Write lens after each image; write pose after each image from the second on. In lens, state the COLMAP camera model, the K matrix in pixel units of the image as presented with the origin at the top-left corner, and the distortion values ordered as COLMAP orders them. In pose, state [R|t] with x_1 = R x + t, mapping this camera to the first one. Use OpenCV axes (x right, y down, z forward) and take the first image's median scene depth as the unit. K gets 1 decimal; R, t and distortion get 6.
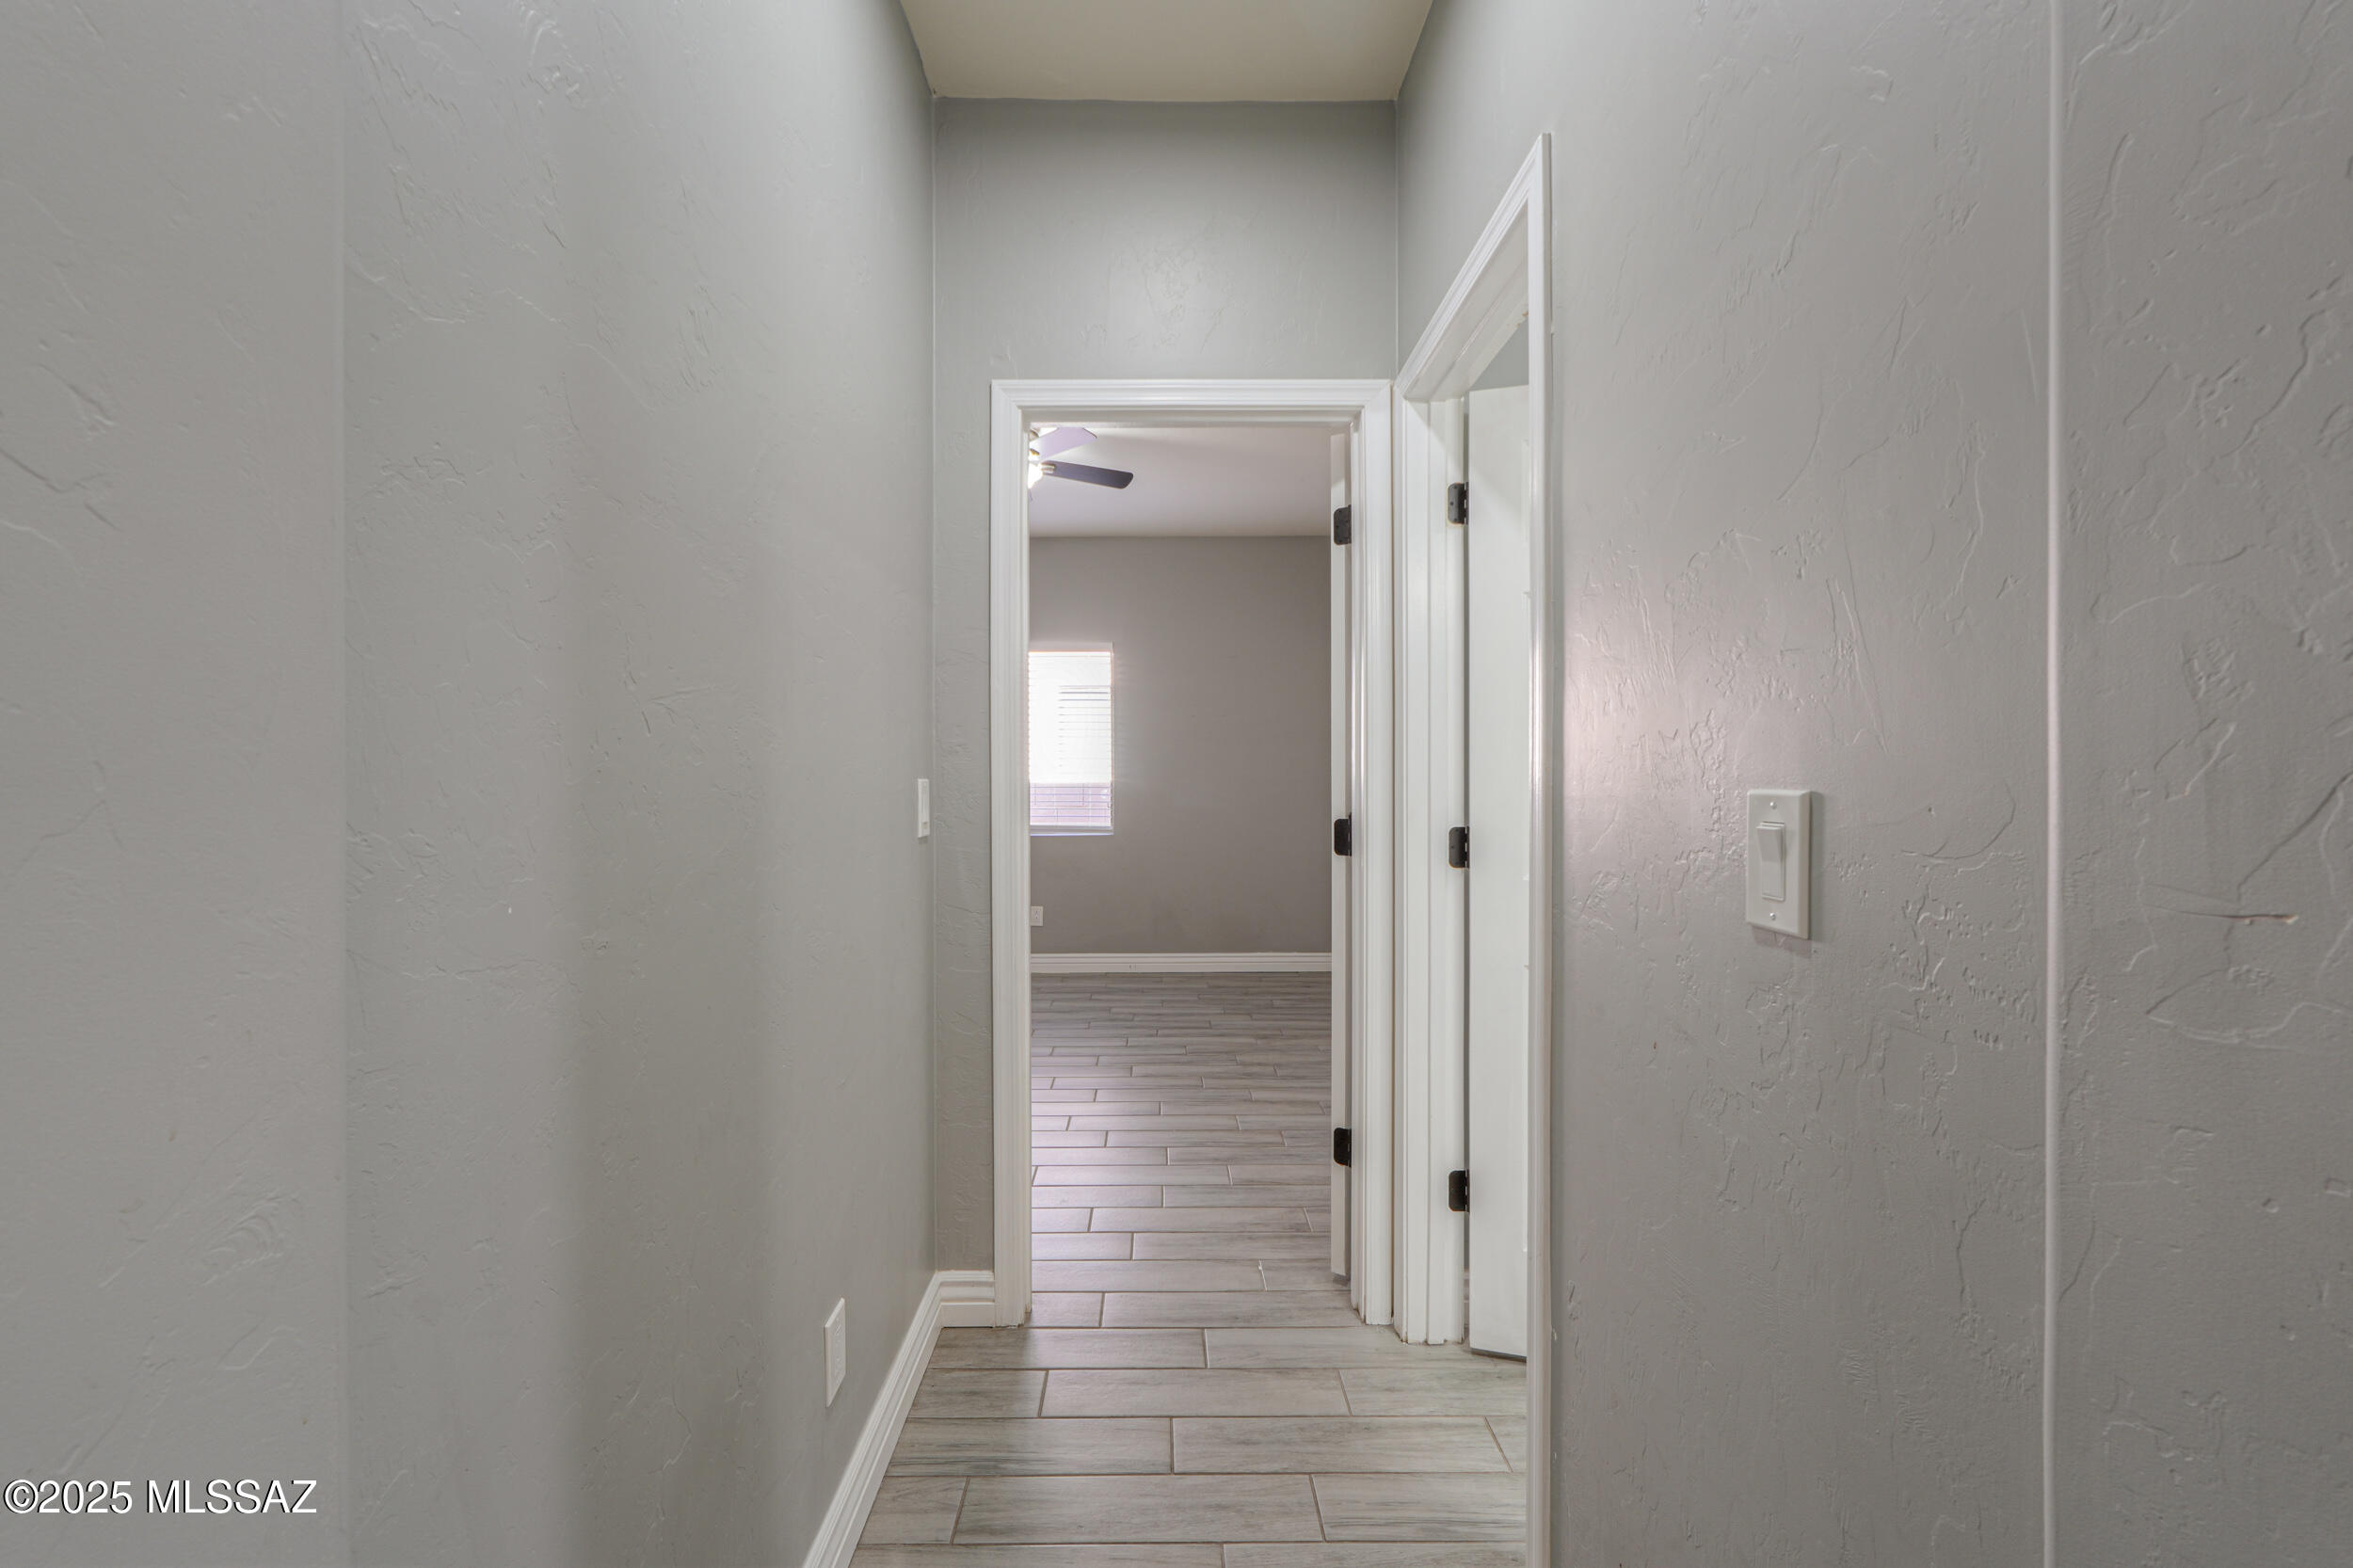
lens RADIAL K [[979.1, 0, 1173.3], [0, 979.1, 778.8], [0, 0, 1]] dist [0.001469, 0.000052]
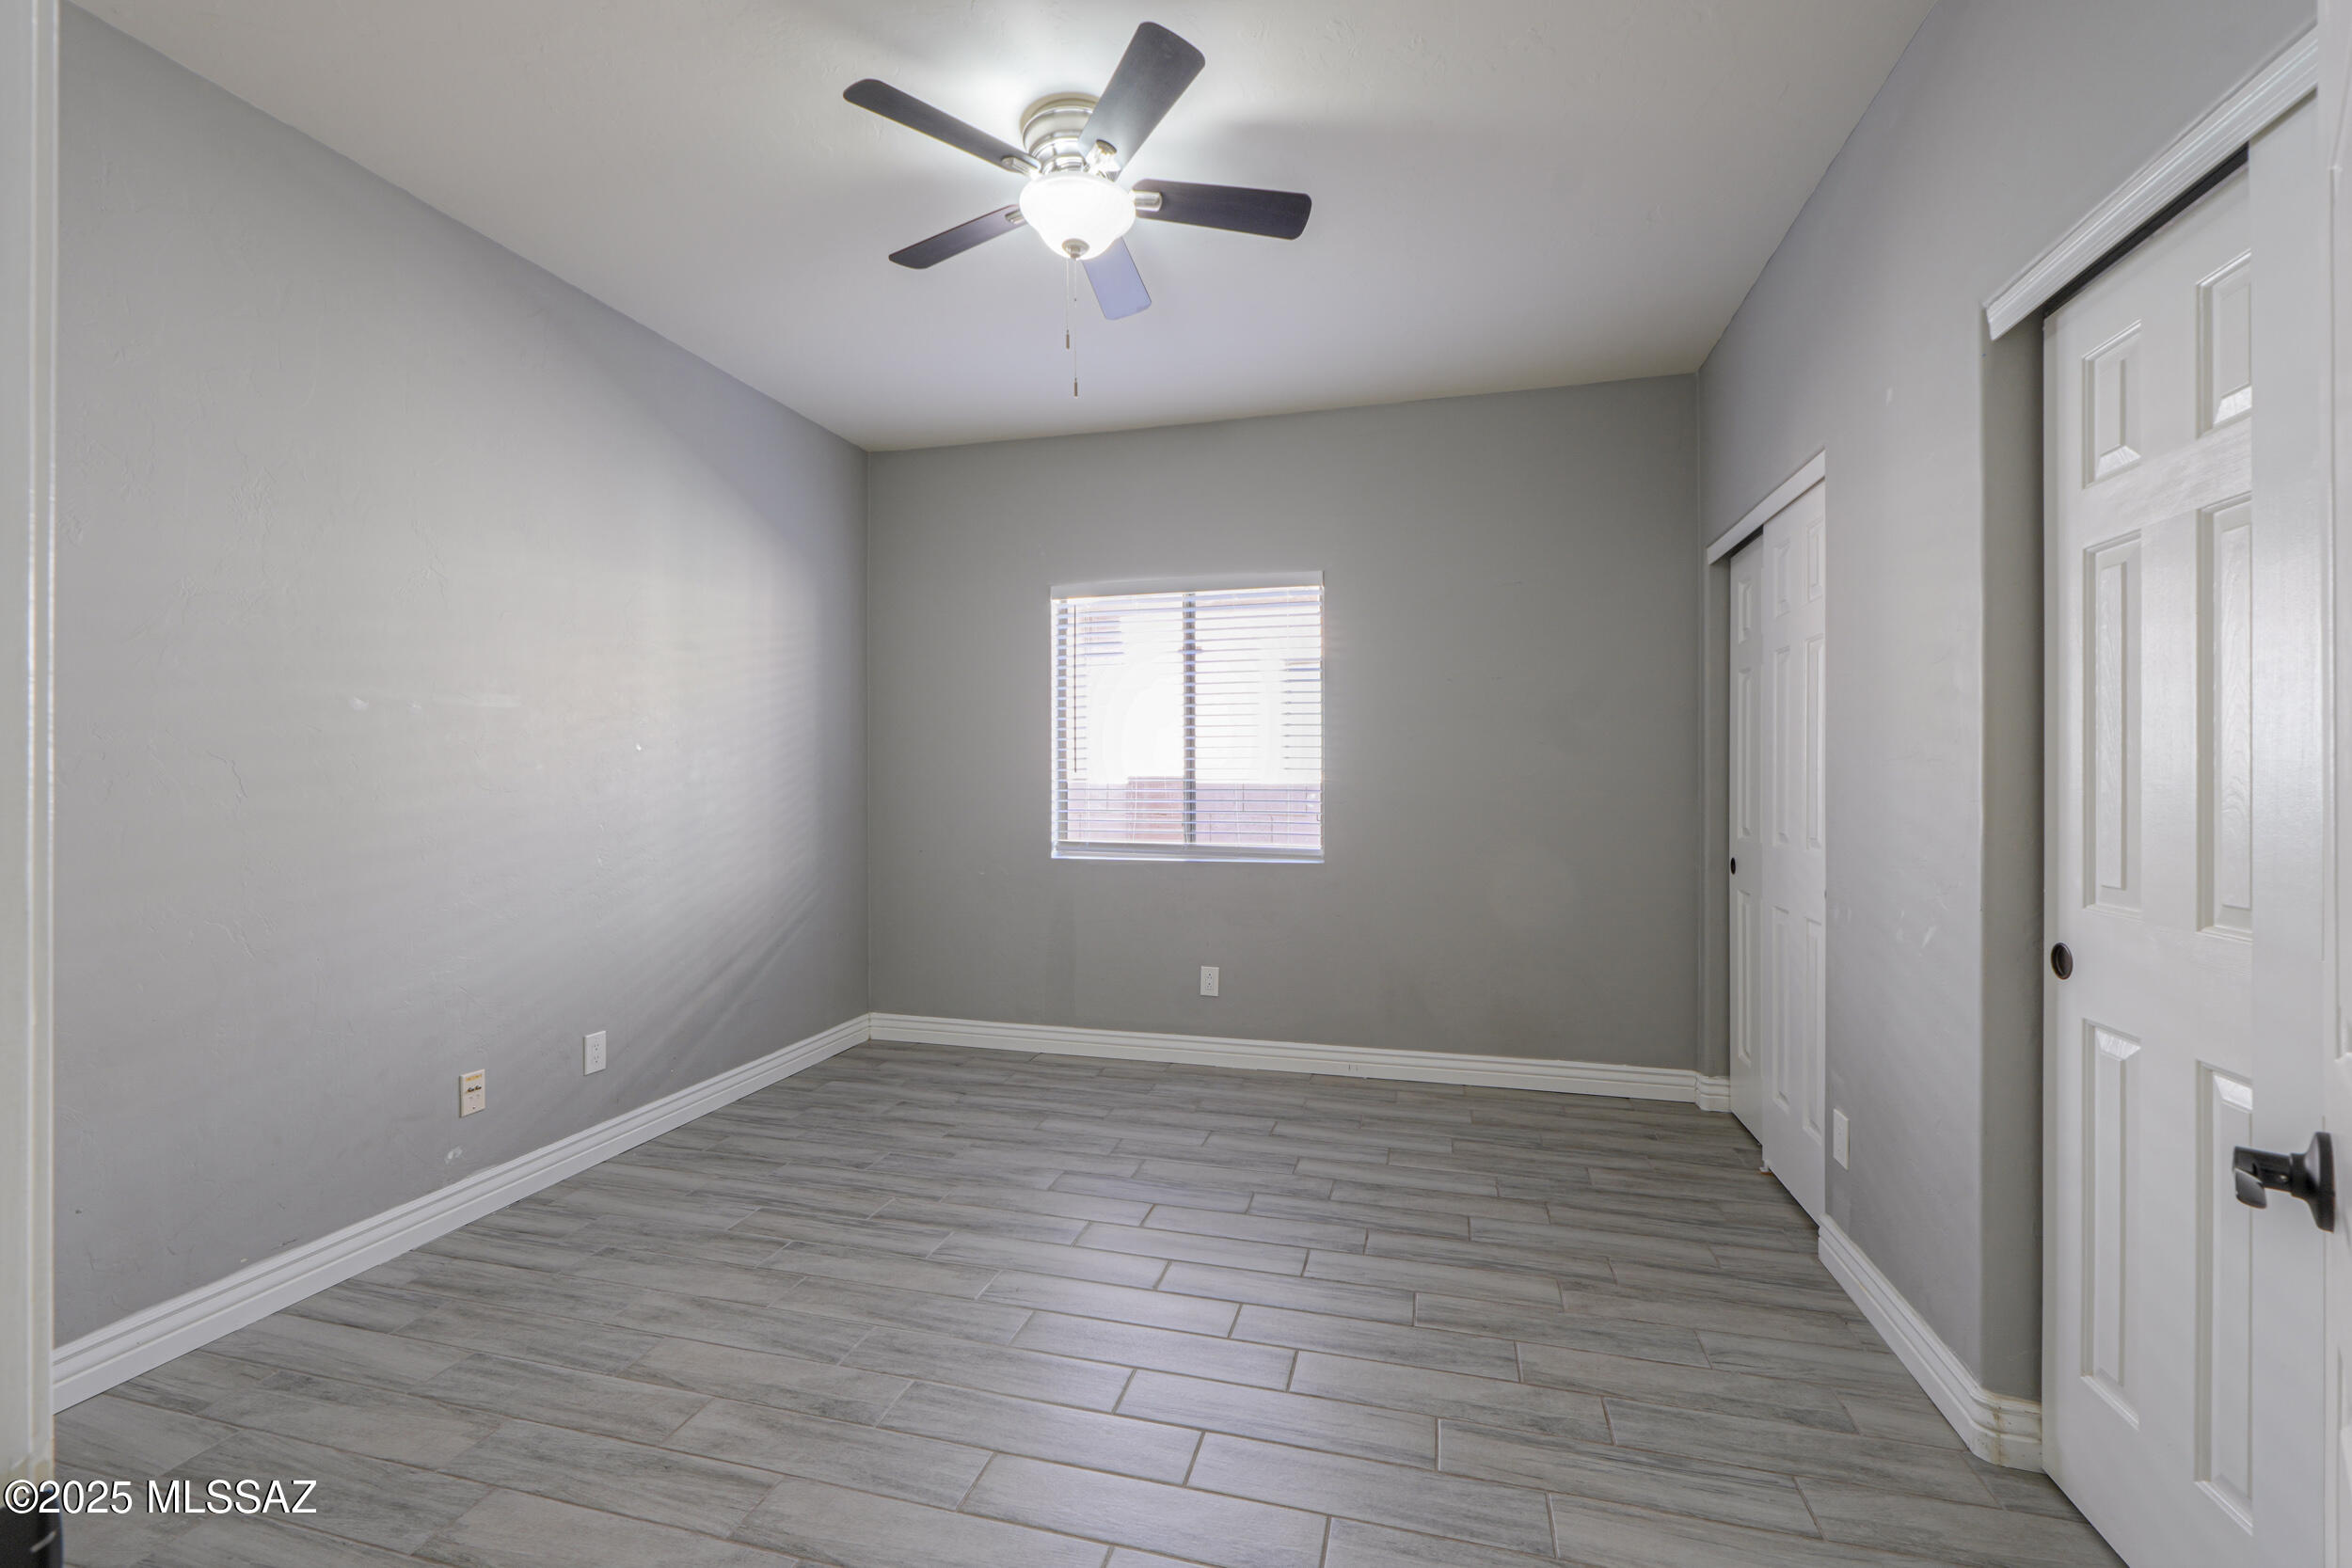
lens RADIAL K [[991.8, 0, 1177.4], [0, 991.8, 775.1], [0, 0, 1]] dist [-0.002938, -0.000468]
pose [[0.962871, 0.002142, -0.269955, 0.027379], [-0.004865, 0.999944, -0.009417, 0.005635], [0.269920, 0.010381, 0.962827, 0.387557]]
